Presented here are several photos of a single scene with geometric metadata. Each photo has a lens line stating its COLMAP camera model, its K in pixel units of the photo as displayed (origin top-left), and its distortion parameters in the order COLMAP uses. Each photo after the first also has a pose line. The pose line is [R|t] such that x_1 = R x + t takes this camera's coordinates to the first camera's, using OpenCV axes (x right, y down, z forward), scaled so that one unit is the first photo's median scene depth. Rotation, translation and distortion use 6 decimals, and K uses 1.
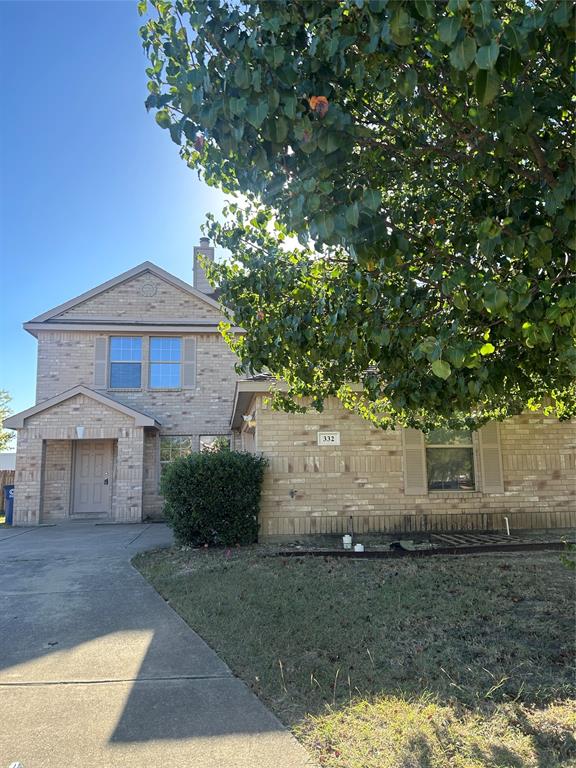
lens RADIAL K [[591.6, 0, 288.0], [0, 591.6, 384.0], [0, 0, 1]] dist [0.009880, -0.004959]
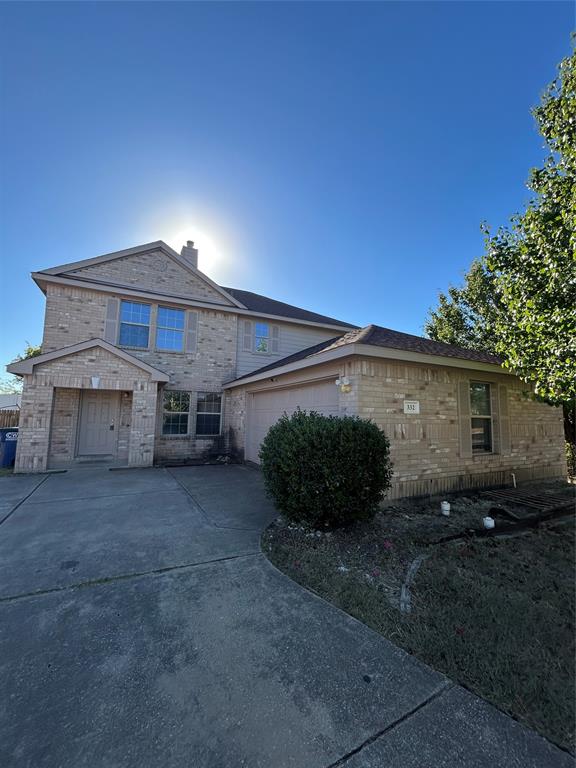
lens RADIAL K [[310.5, 0, 288.0], [0, 310.5, 384.0], [0, 0, 1]] dist [-0.020212, 0.000253]
pose [[0.934874, 0.068967, 0.348214, -0.219391], [-0.088107, 0.995331, 0.039413, 0.031833], [-0.343870, -0.067526, 0.936586, 0.366387]]
